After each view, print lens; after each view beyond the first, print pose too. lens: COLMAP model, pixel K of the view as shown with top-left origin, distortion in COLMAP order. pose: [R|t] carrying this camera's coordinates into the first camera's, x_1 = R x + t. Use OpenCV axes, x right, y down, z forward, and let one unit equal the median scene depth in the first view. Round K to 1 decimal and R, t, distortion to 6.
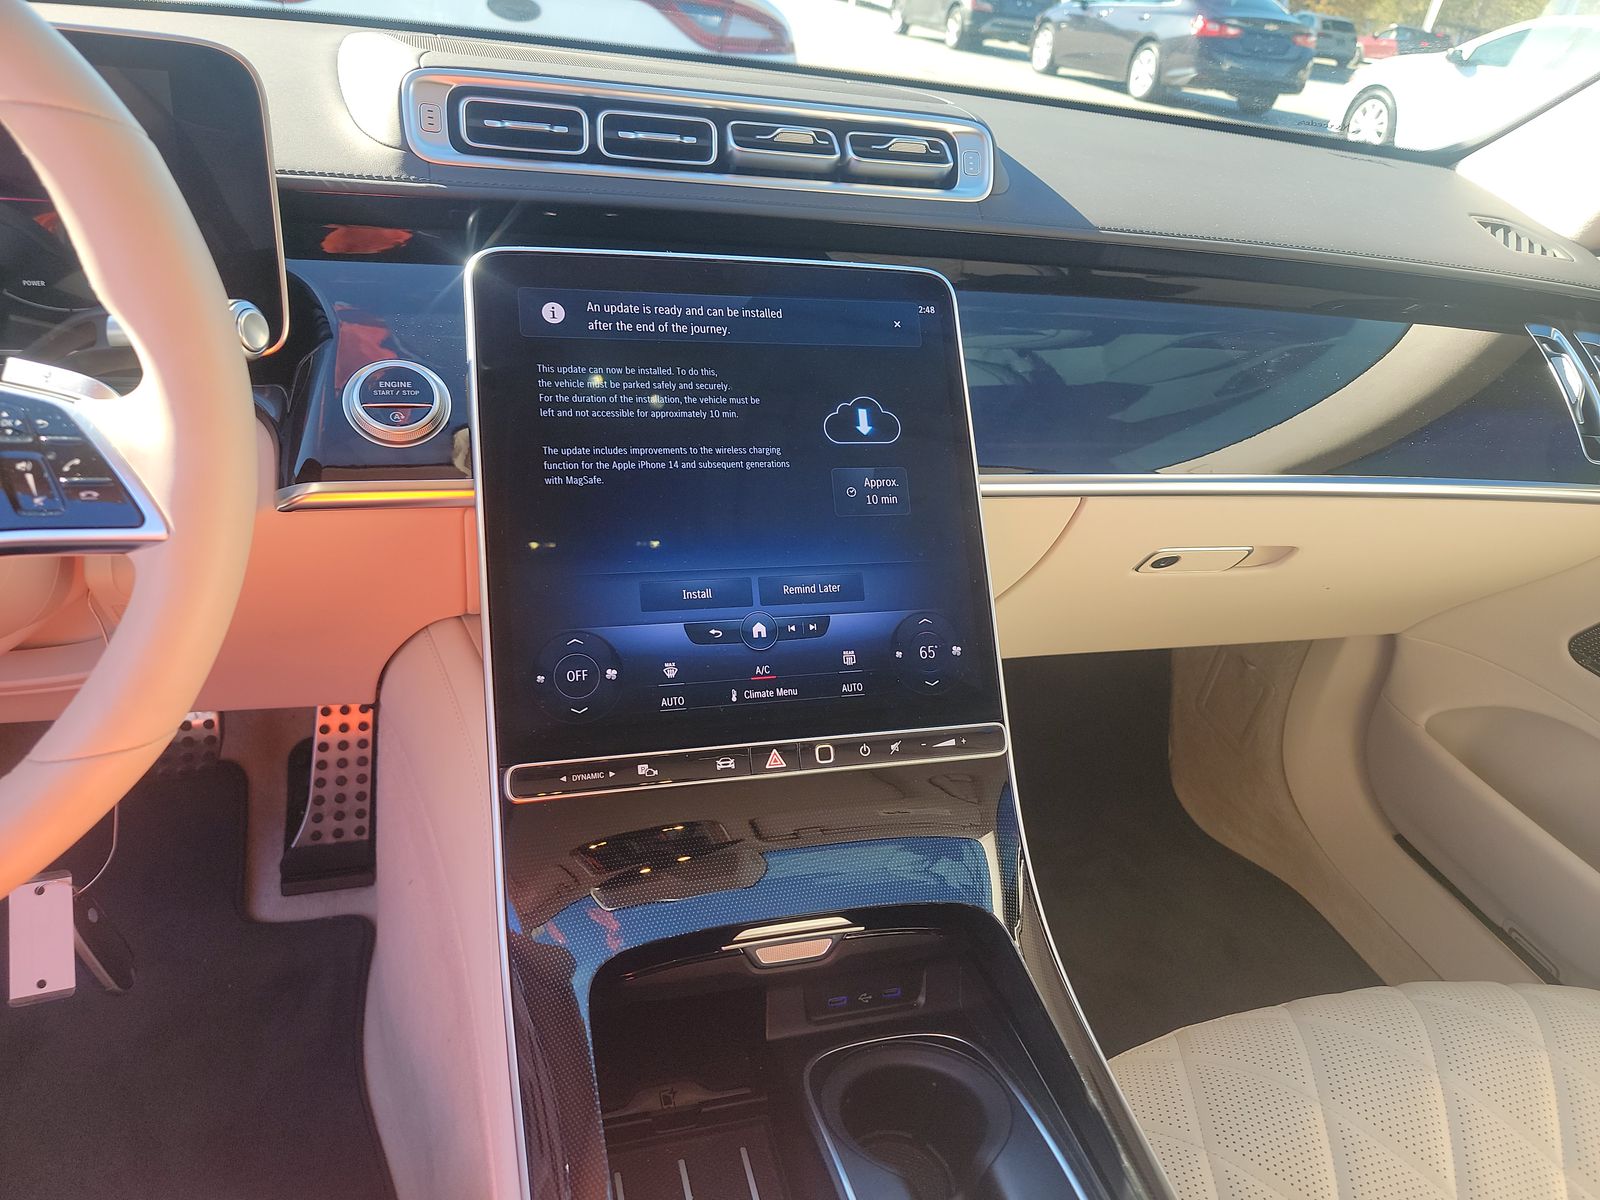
lens RADIAL K [[1093.9, 0, 801.8], [0, 1093.9, 569.3], [0, 0, 1]] dist [0.067530, -0.058962]
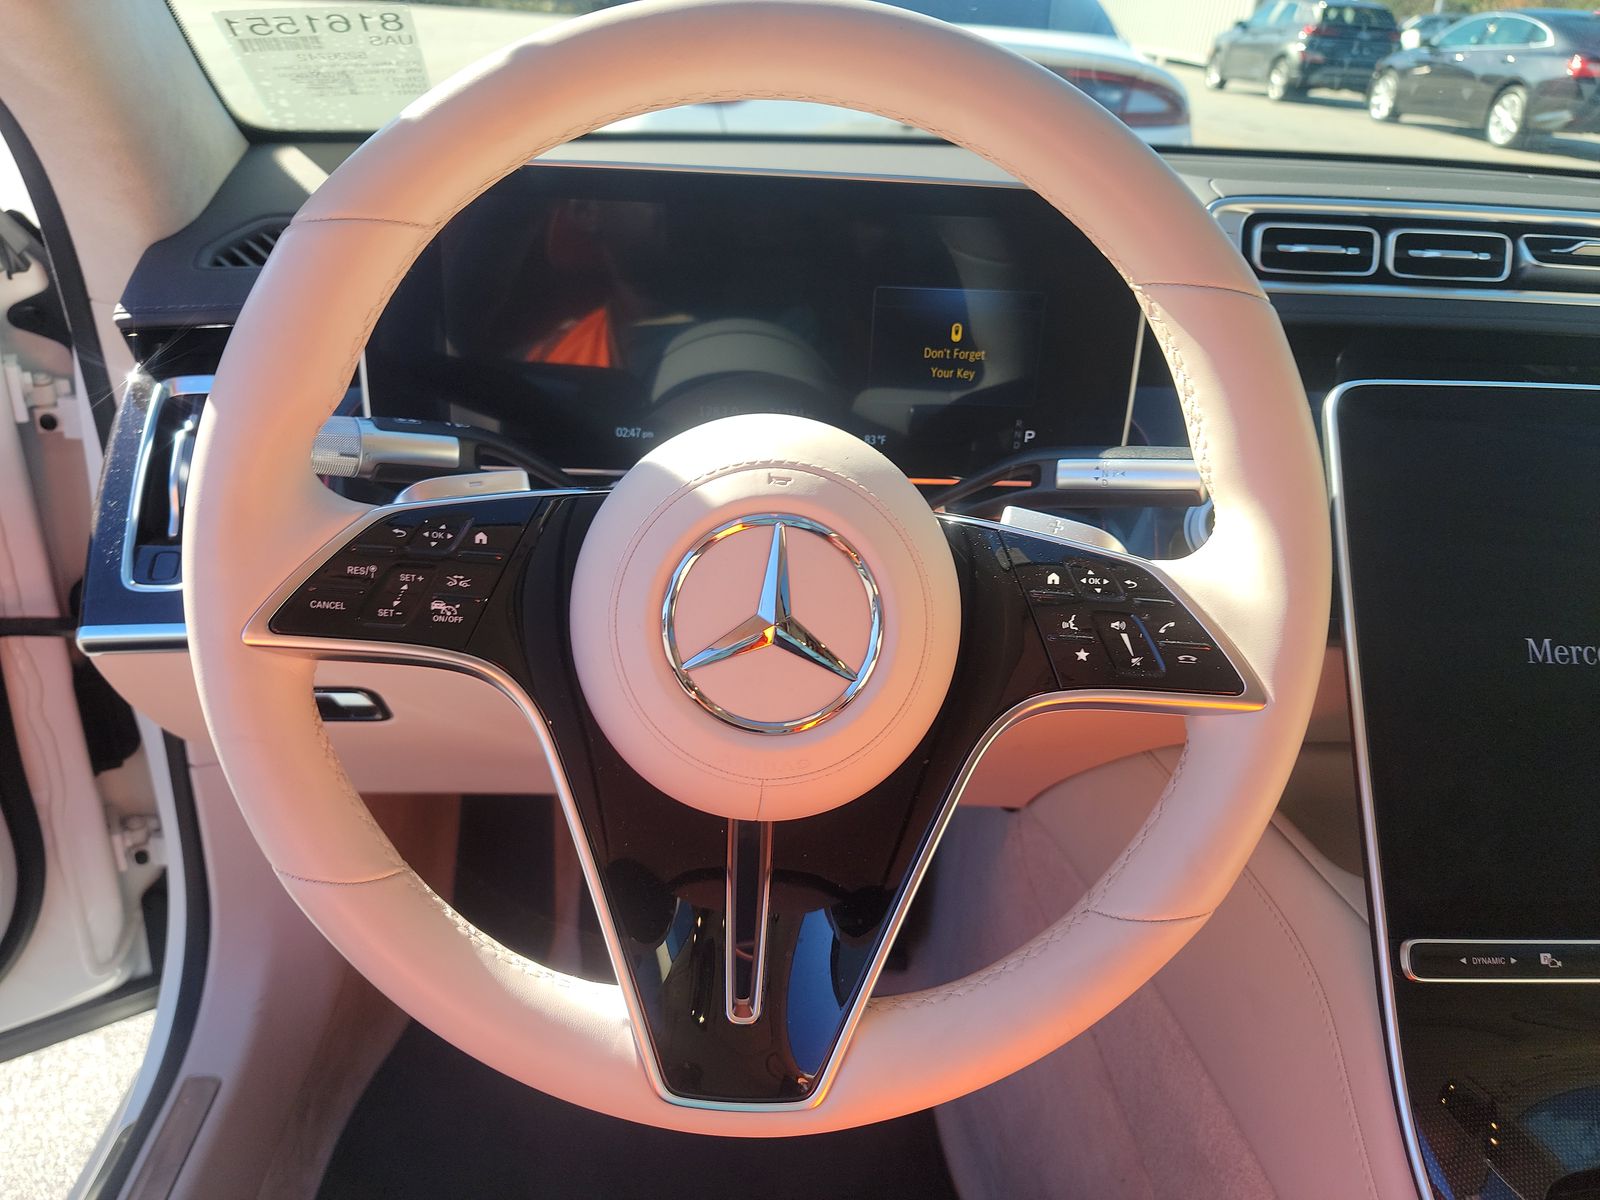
lens RADIAL K [[1093.9, 0, 801.8], [0, 1093.9, 569.3], [0, 0, 1]] dist [0.067530, -0.058962]
pose [[0.972442, 0.050038, -0.227714, -0.430312], [-0.061200, 0.997232, -0.042221, -0.047662], [0.224971, 0.054994, 0.972812, -0.035631]]
